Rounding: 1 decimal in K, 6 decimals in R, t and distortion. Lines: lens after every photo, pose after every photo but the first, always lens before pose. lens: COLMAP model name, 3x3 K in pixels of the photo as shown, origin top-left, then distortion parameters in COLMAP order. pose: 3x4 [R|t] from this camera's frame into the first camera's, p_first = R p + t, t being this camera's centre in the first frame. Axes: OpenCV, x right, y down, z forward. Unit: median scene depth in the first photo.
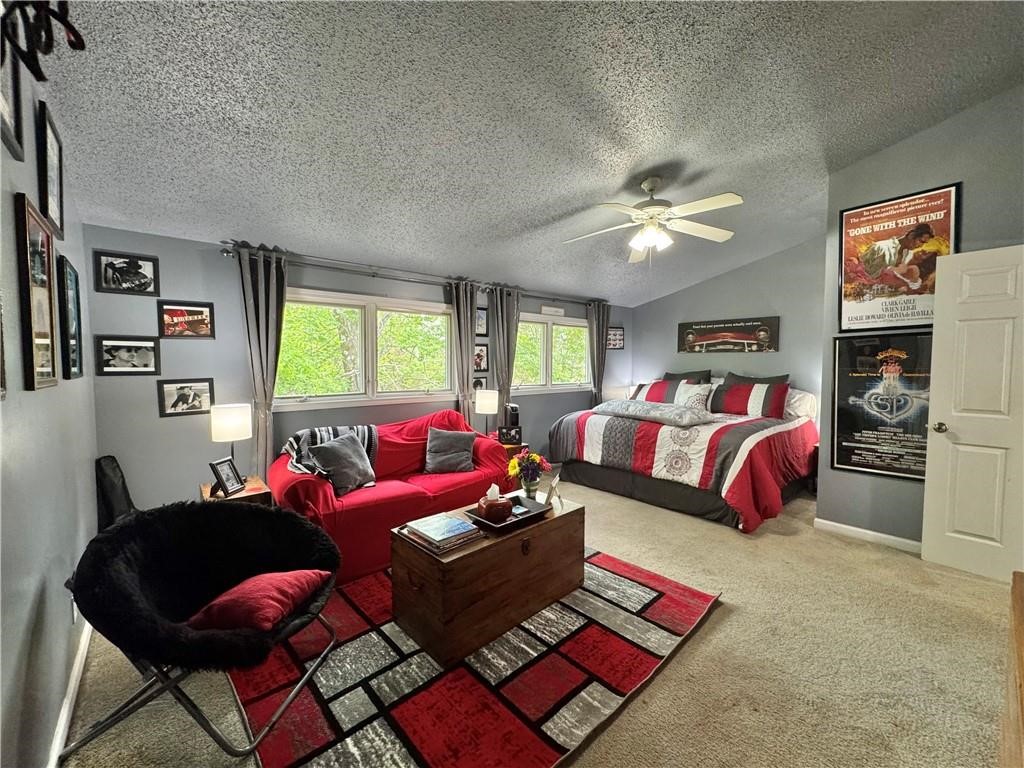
lens RADIAL K [[407.9, 0, 516.5], [0, 407.9, 381.3], [0, 0, 1]] dist [-0.000809, 0.000043]
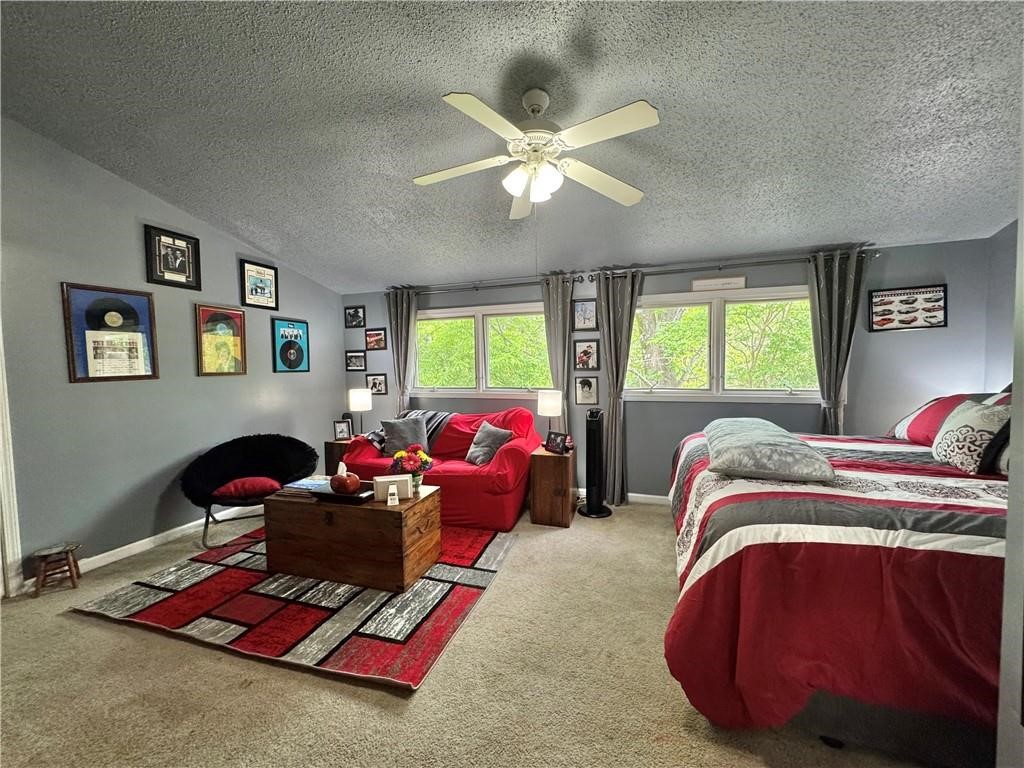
lens RADIAL K [[407.9, 0, 510.4], [0, 407.9, 384.9], [0, 0, 1]] dist [-0.000809, 0.000043]
pose [[0.496027, 0.042349, -0.867274, 0.995132], [-0.021371, 0.999103, 0.036563, -0.034579], [0.868044, 0.000399, 0.496487, 0.662608]]
